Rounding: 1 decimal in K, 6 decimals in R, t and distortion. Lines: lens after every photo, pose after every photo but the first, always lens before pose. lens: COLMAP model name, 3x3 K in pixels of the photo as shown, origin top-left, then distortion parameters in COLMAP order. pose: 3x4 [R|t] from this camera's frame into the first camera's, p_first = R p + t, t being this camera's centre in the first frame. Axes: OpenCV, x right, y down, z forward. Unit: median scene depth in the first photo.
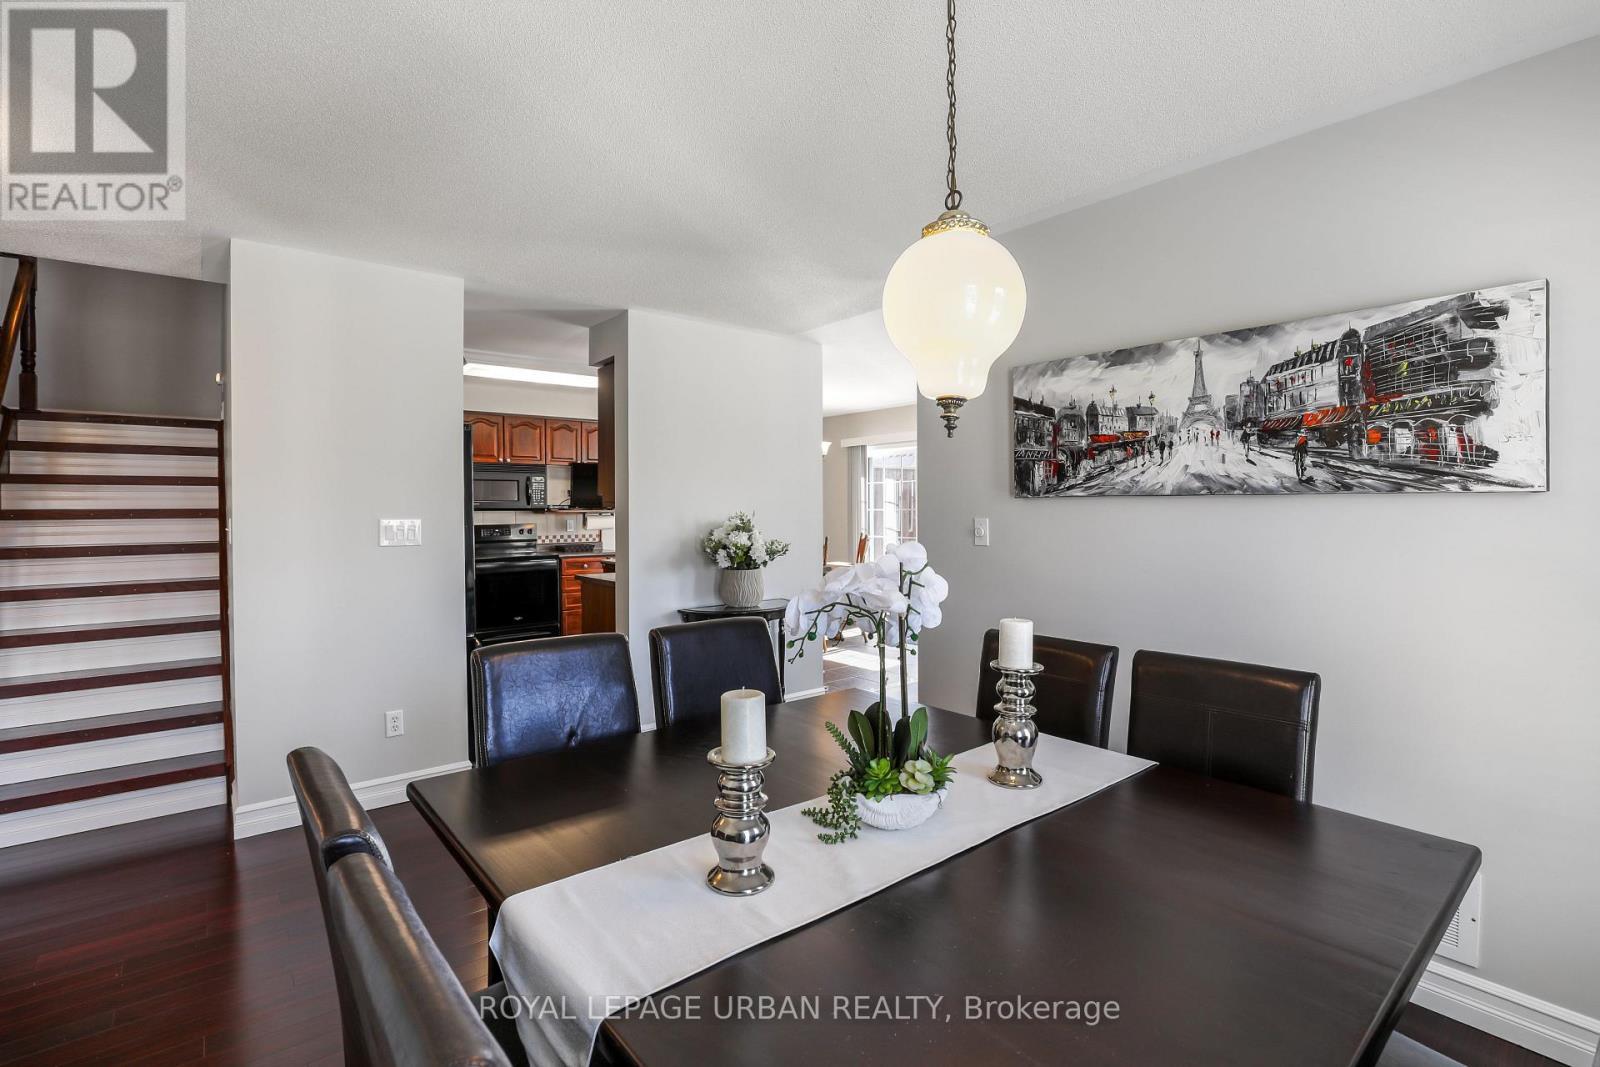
lens RADIAL K [[740.6, 0, 803.0], [0, 740.6, 528.8], [0, 0, 1]] dist [-0.030591, -0.000024]
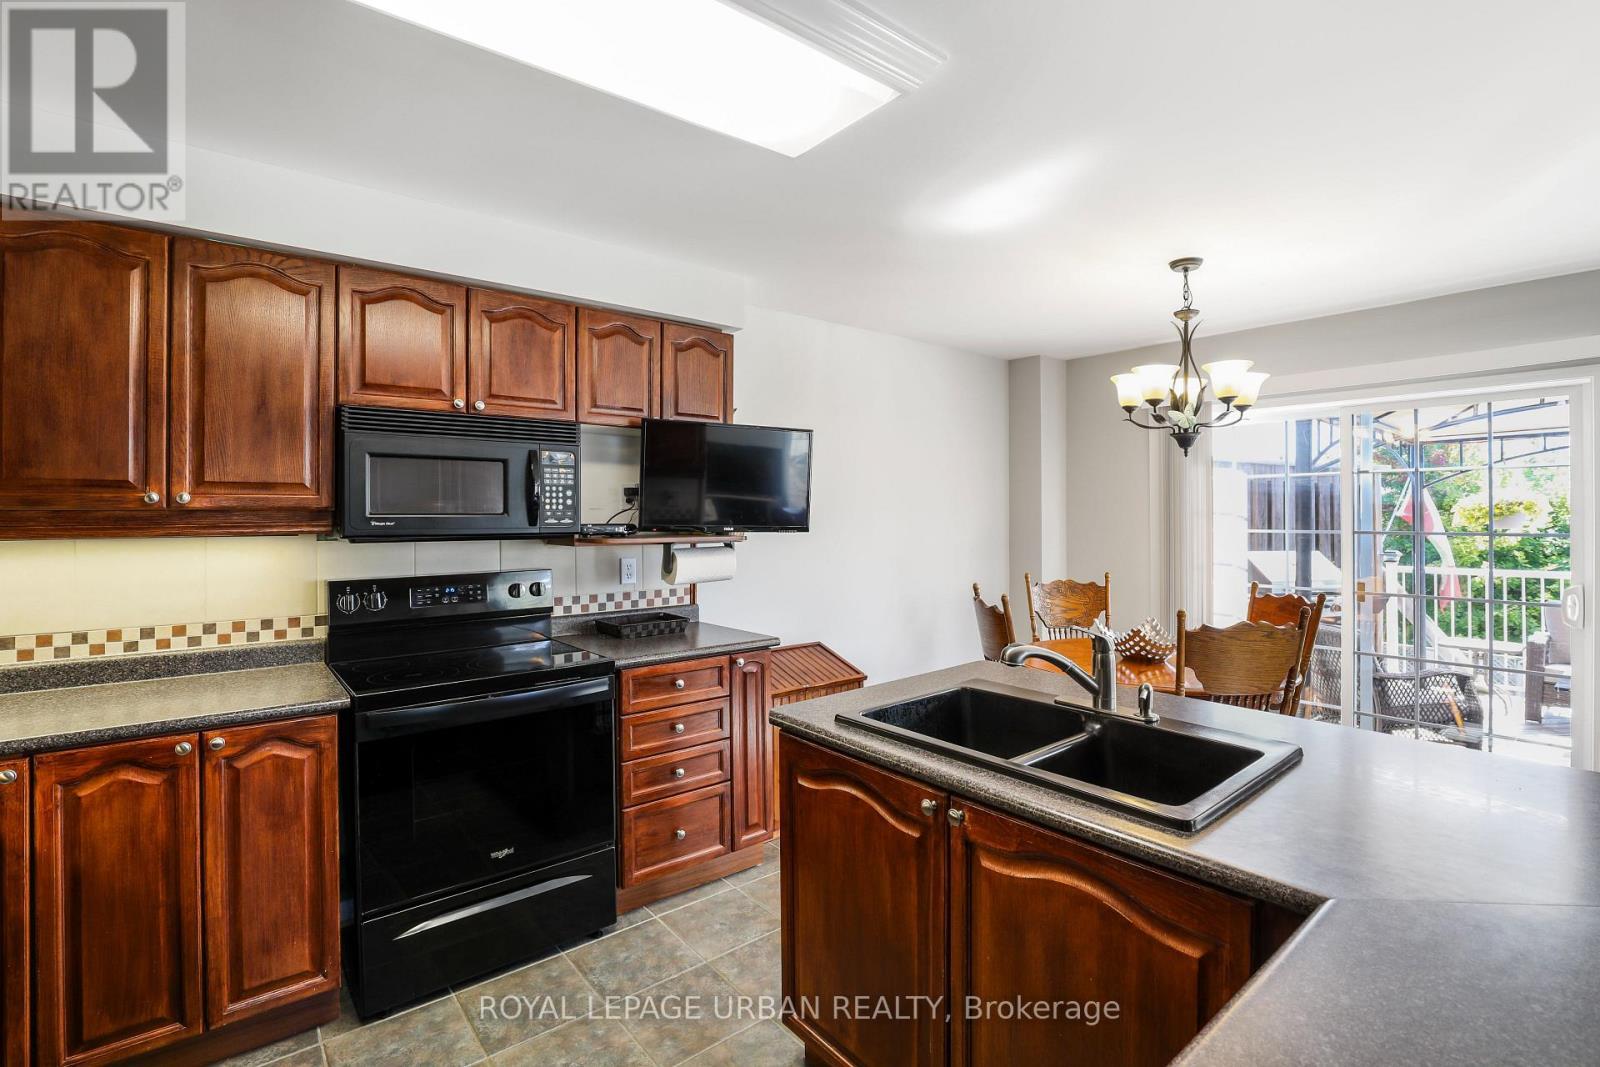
lens RADIAL K [[740.6, 0, 803.0], [0, 740.6, 528.8], [0, 0, 1]] dist [-0.030591, -0.000024]
pose [[0.999984, 0.002632, -0.004961, -0.224045], [-0.002690, 0.999929, -0.011582, -0.025212], [0.004930, 0.011596, 0.999921, 0.601624]]
